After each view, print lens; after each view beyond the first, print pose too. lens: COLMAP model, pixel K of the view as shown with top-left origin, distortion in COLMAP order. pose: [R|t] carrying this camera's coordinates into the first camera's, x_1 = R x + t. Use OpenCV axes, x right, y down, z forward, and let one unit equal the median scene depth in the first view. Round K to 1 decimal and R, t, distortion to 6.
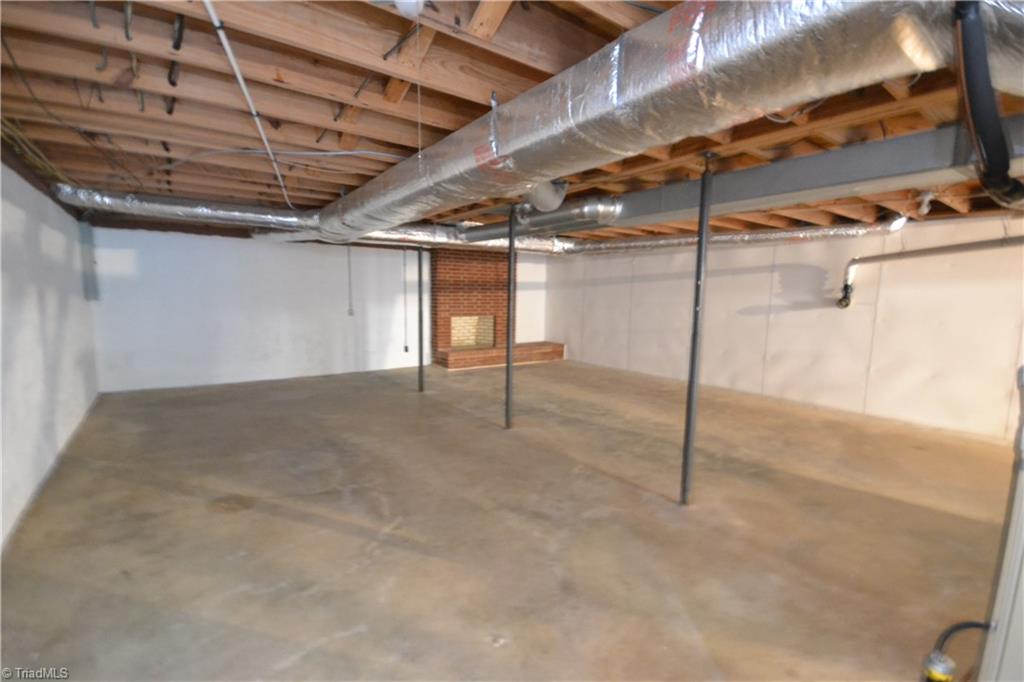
lens RADIAL K [[455.5, 0, 511.6], [0, 455.5, 341.2], [0, 0, 1]] dist [-0.005232, 0.001332]
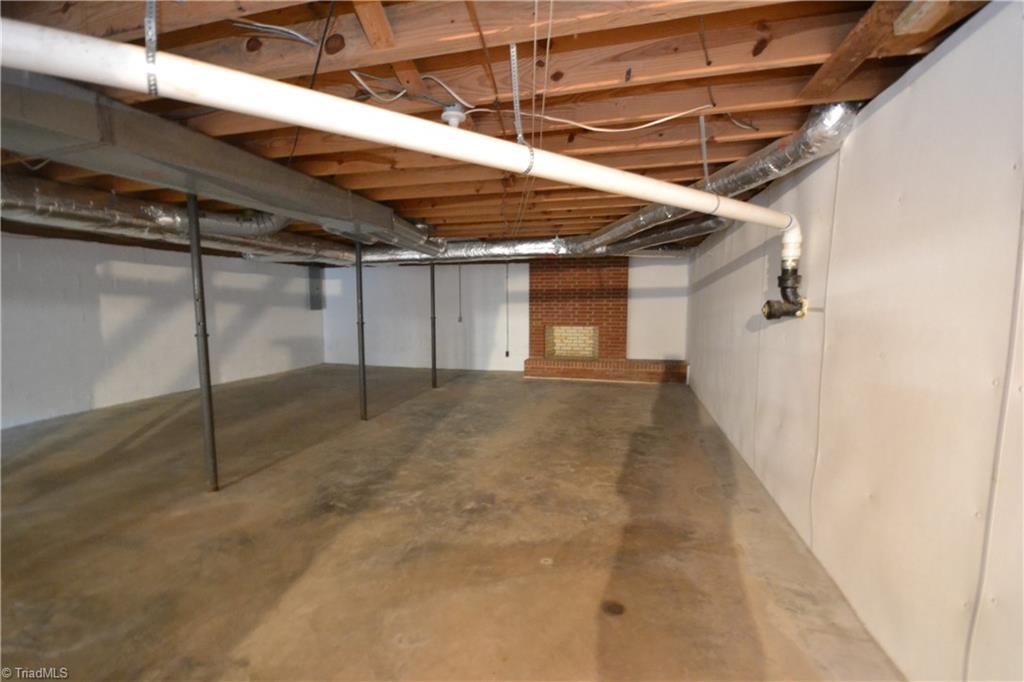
lens RADIAL K [[455.6, 0, 513.2], [0, 455.6, 346.2], [0, 0, 1]] dist [-0.001897, -0.002169]
pose [[0.631968, 0.058650, -0.772772, 0.636812], [-0.070505, 0.997348, 0.018035, -0.022709], [0.771781, 0.043086, 0.634428, 0.324588]]
